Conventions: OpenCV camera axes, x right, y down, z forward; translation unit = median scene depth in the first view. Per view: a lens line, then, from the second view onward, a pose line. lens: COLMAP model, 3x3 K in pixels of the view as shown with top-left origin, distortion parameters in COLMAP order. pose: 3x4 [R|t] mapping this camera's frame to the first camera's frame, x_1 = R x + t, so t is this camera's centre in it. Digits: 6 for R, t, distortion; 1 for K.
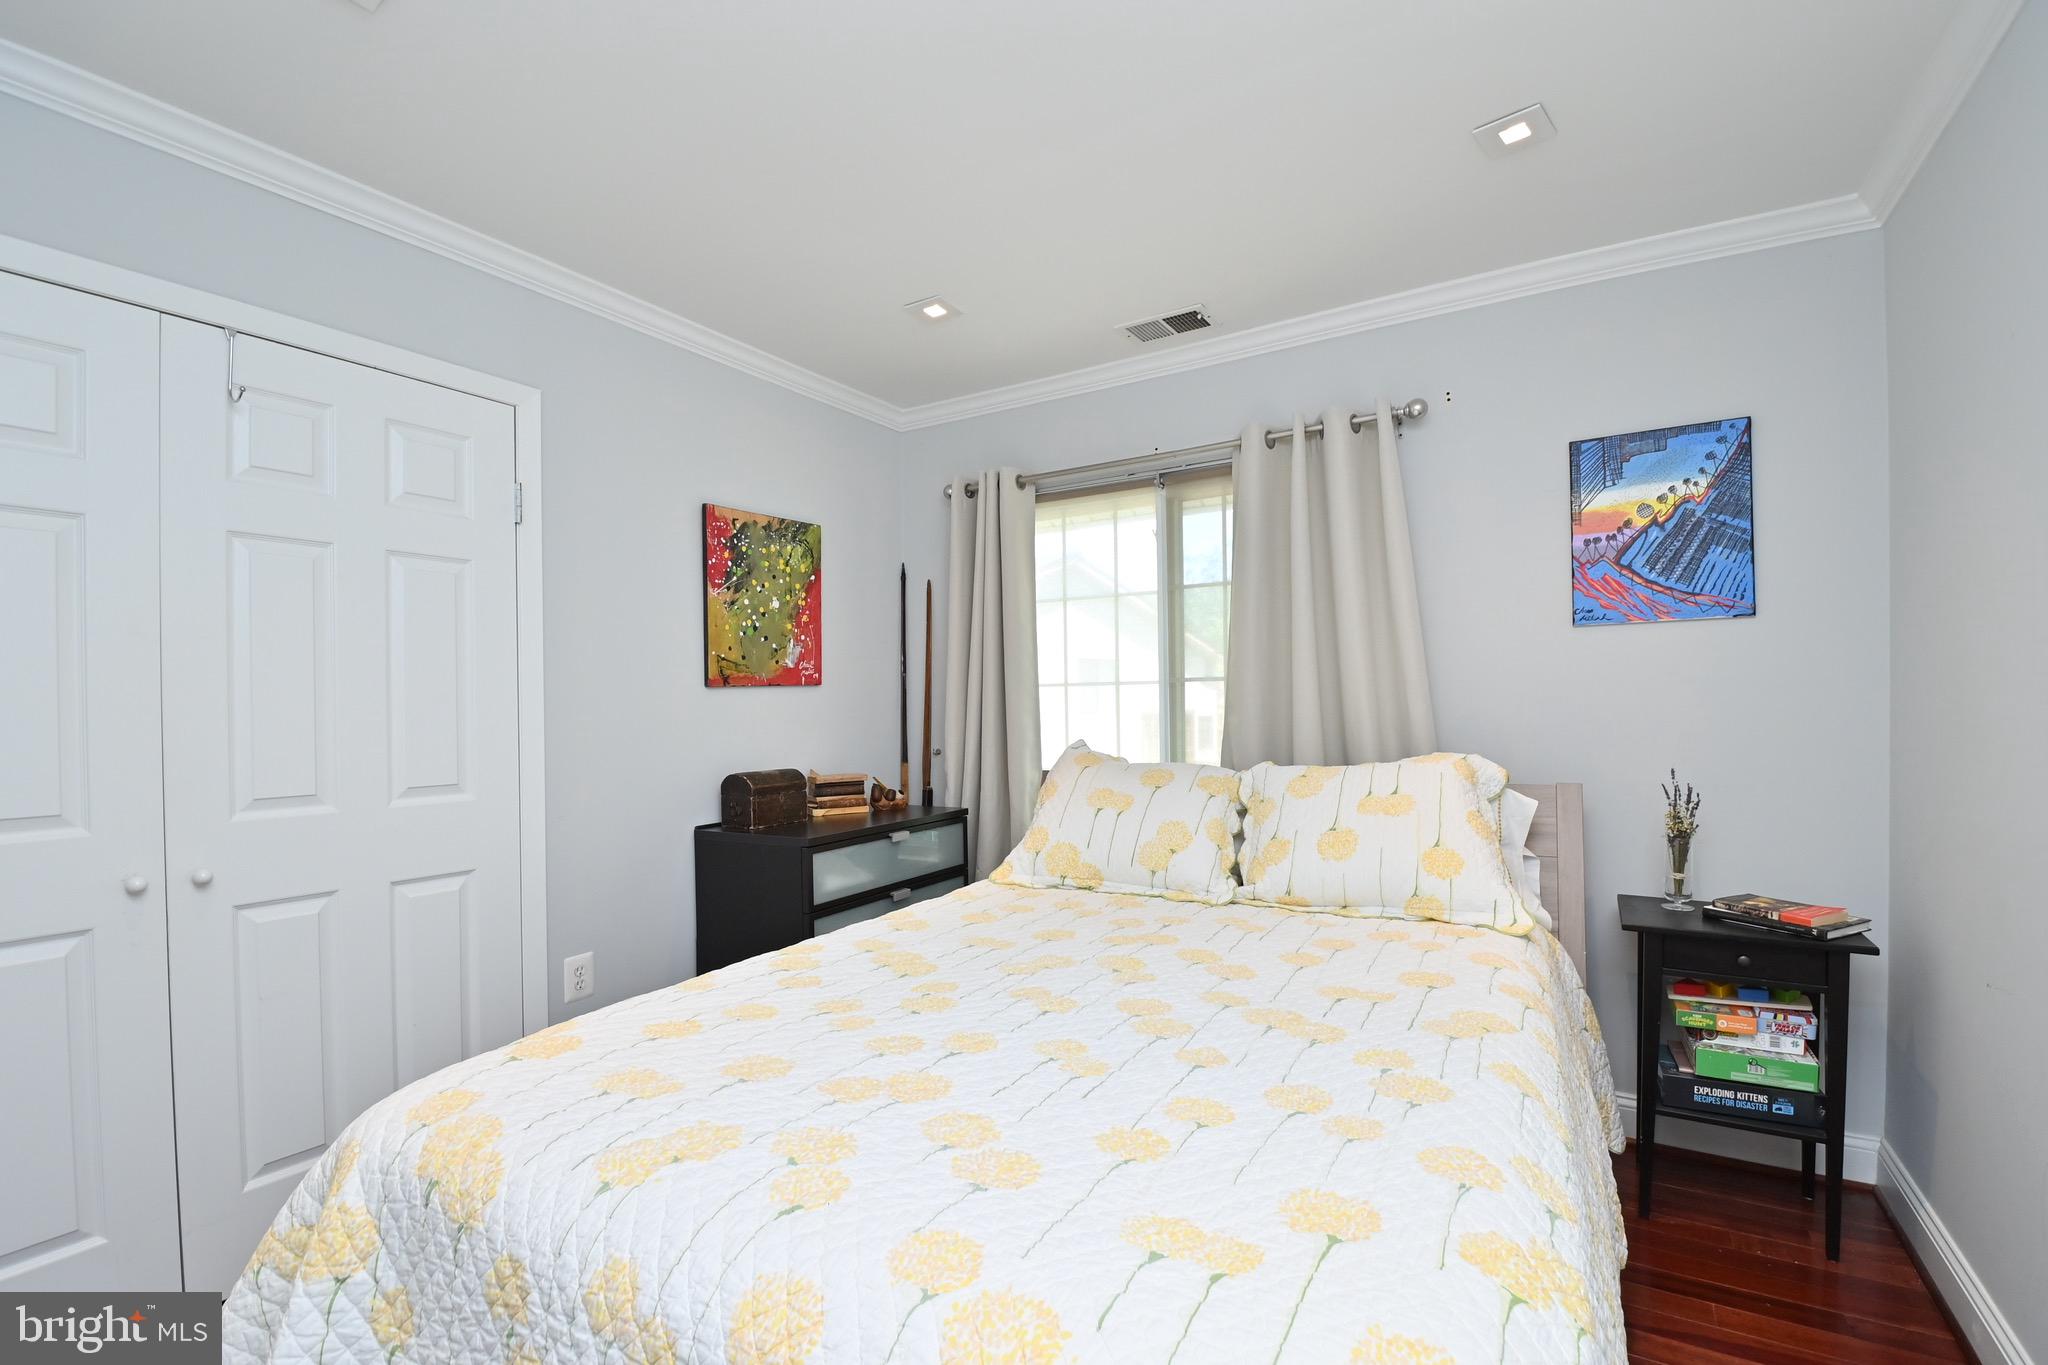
lens RADIAL K [[913.3, 0, 1049.0], [0, 913.3, 711.7], [0, 0, 1]] dist [0.001385, -0.015658]
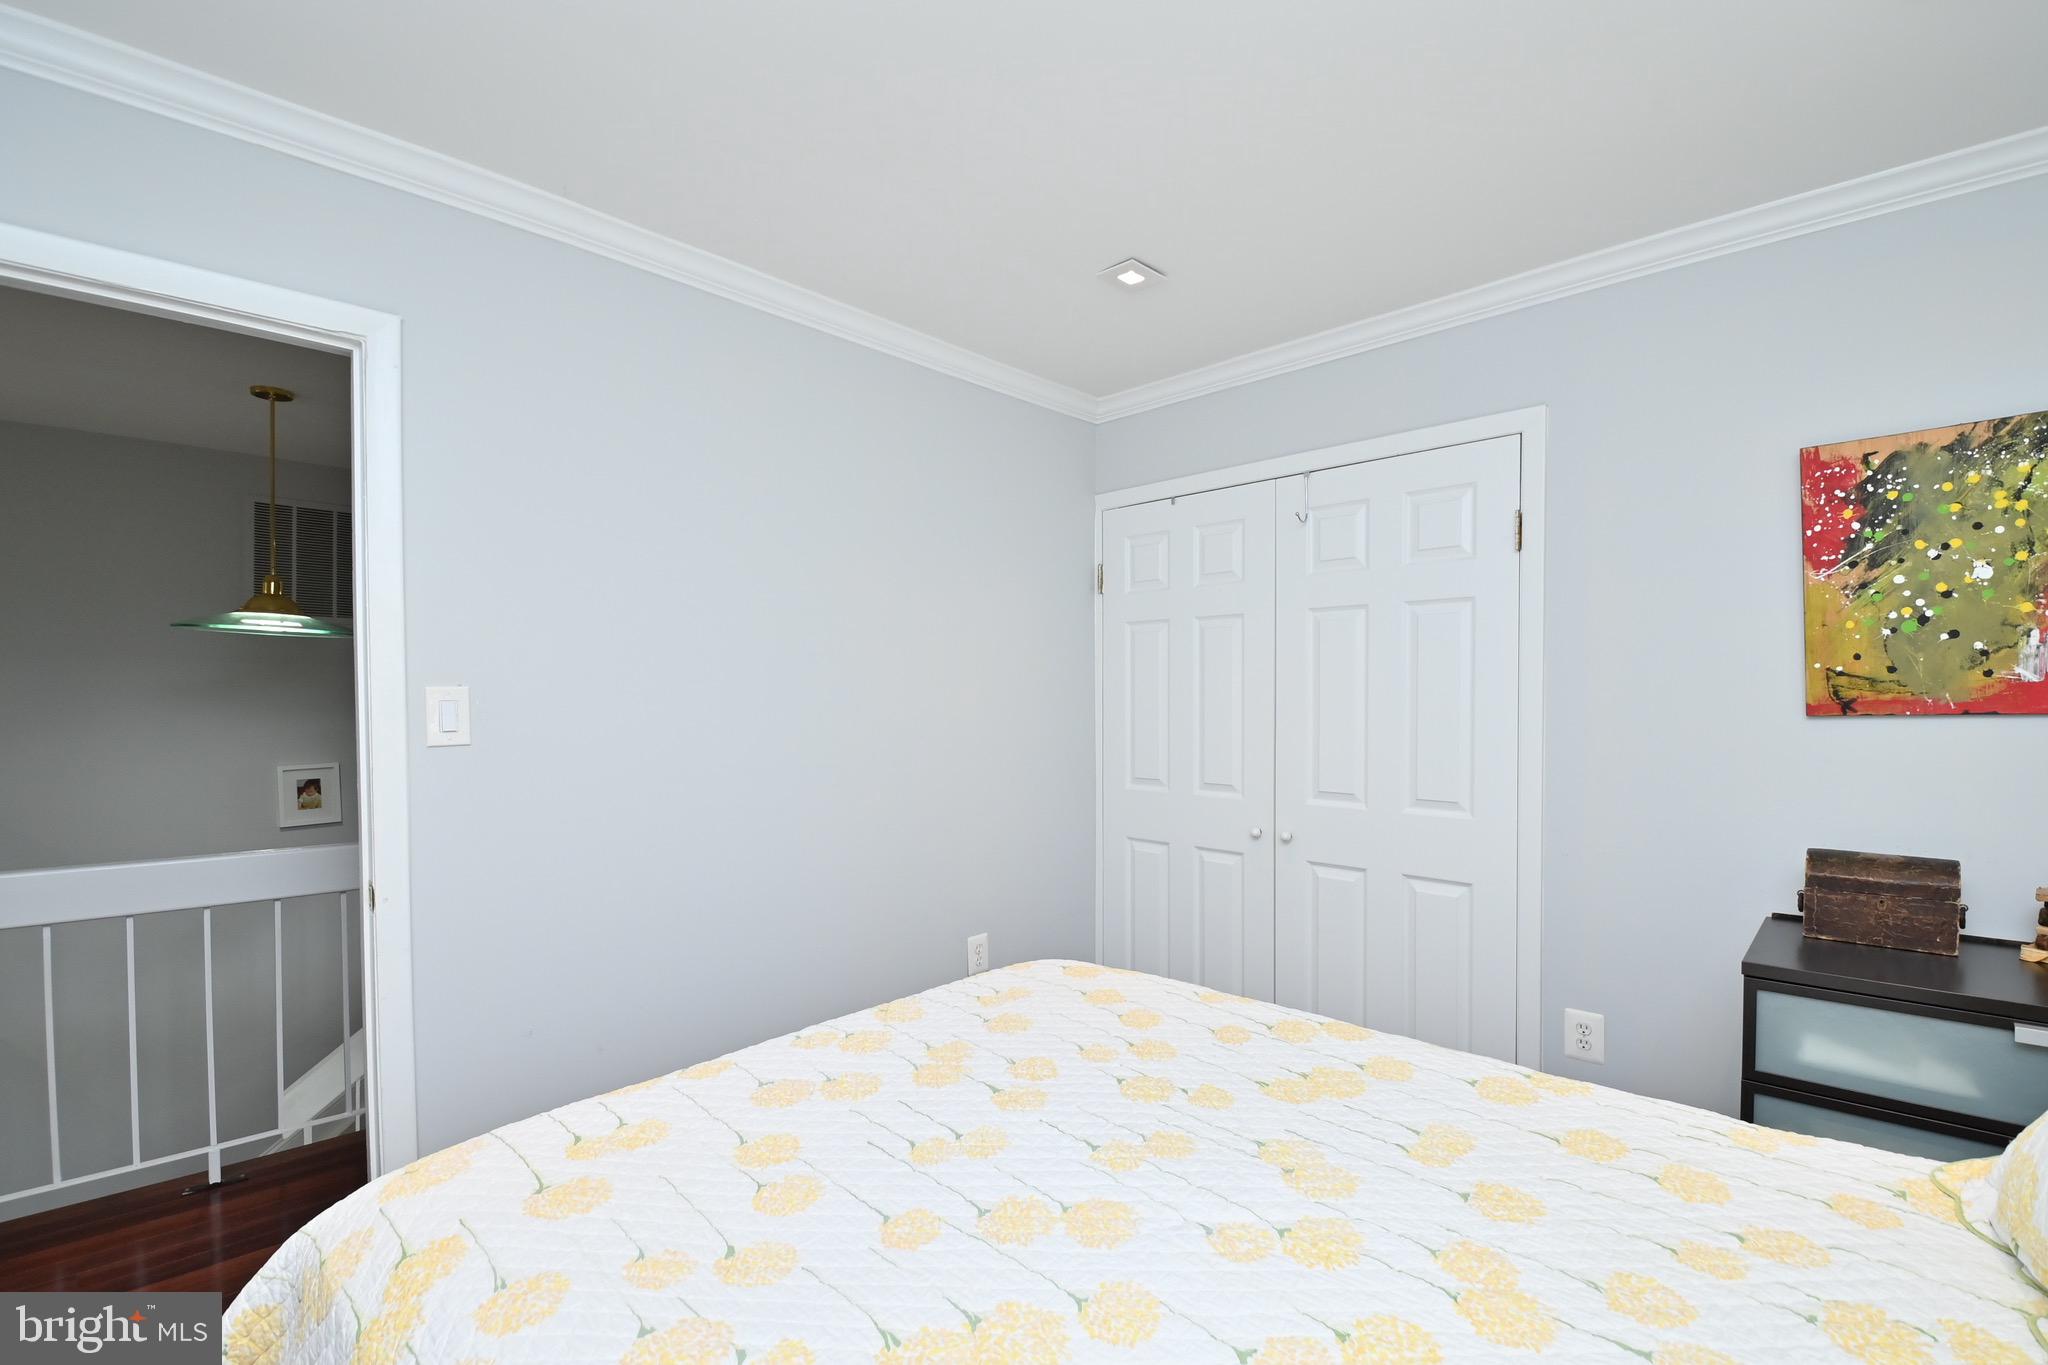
lens RADIAL K [[913.3, 0, 1049.0], [0, 913.3, 711.7], [0, 0, 1]] dist [0.001385, -0.015658]
pose [[-0.243241, 0.025888, -0.969620, 0.413209], [-0.007509, 0.999564, 0.028571, -0.044415], [0.969937, 0.014231, -0.242940, 0.600312]]
